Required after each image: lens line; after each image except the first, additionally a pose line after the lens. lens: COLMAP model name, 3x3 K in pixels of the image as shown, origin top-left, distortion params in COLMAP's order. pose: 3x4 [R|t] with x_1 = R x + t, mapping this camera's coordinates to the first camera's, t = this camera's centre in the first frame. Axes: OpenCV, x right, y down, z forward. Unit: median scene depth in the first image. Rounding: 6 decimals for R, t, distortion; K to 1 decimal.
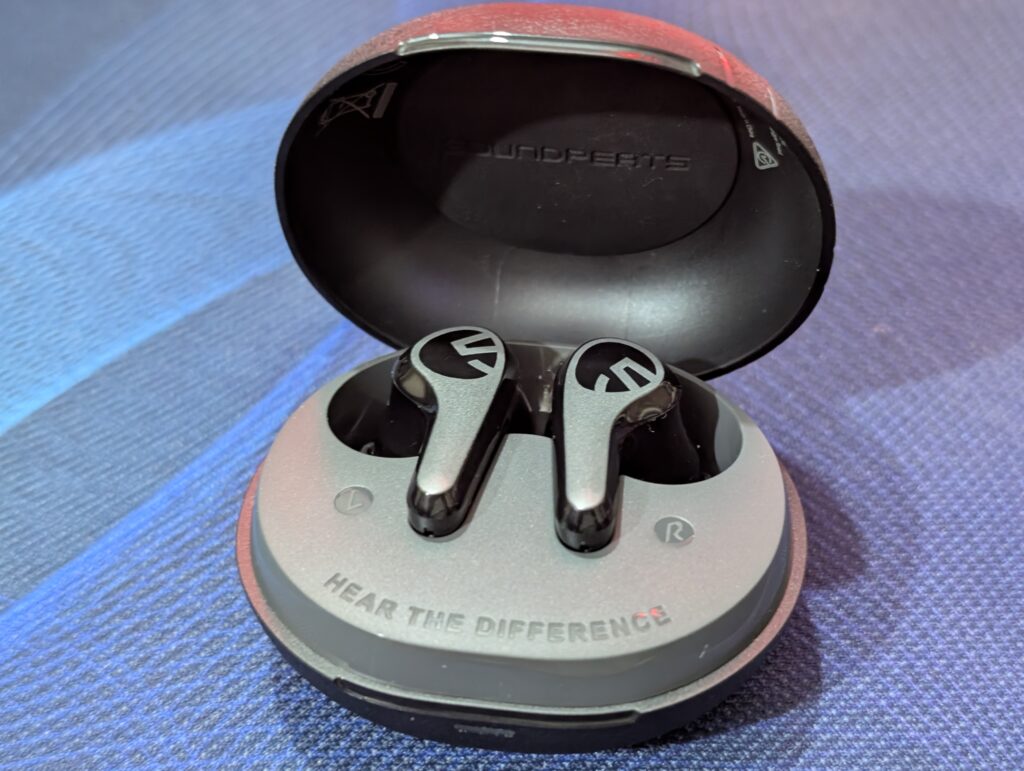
lens RADIAL K [[1612.0, 0, 512.0], [0, 1612.0, 385.5], [0, 0, 1]] dist [0.206827, -1.272115]
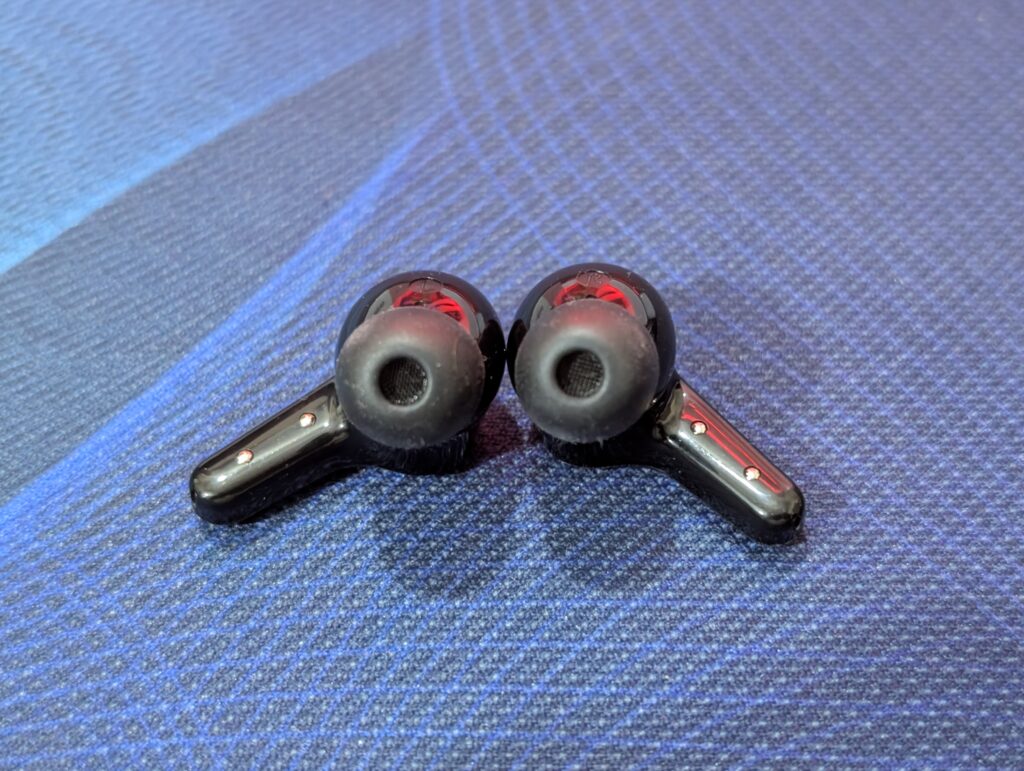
lens RADIAL K [[1599.9, 0, 532.9], [0, 1599.9, 381.4], [0, 0, 1]] dist [0.168343, -1.096943]
pose [[0.999767, 0.021424, -0.002621, -0.031889], [-0.020859, 0.990247, 0.137752, -0.049395], [0.005546, -0.137665, 0.990463, 0.215051]]
